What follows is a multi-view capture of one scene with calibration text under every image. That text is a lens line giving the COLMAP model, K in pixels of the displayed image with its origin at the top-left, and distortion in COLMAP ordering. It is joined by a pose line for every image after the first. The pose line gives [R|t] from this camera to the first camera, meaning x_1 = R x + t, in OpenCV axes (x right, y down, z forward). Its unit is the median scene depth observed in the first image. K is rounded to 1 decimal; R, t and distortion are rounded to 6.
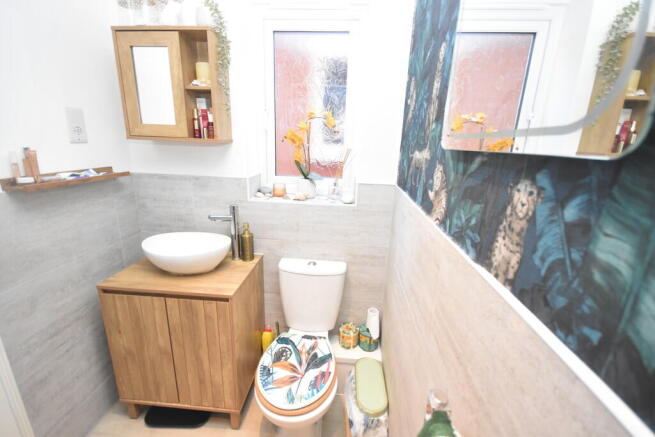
lens RADIAL K [[290.6, 0, 327.4], [0, 290.6, 219.8], [0, 0, 1]] dist [0.000536, 0.000078]
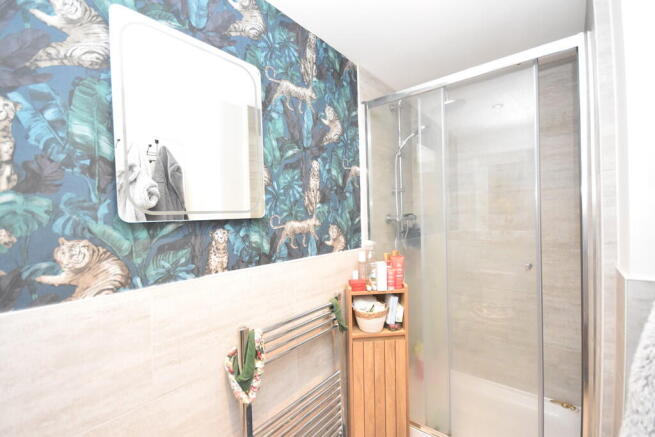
lens RADIAL K [[290.6, 0, 328.4], [0, 290.6, 219.1], [0, 0, 1]] dist [0.000536, 0.000078]
pose [[-0.820466, -0.016432, 0.571459, -1.659776], [0.152521, 0.957066, 0.246501, -0.733455], [-0.550974, 0.289405, -0.782734, 2.537781]]
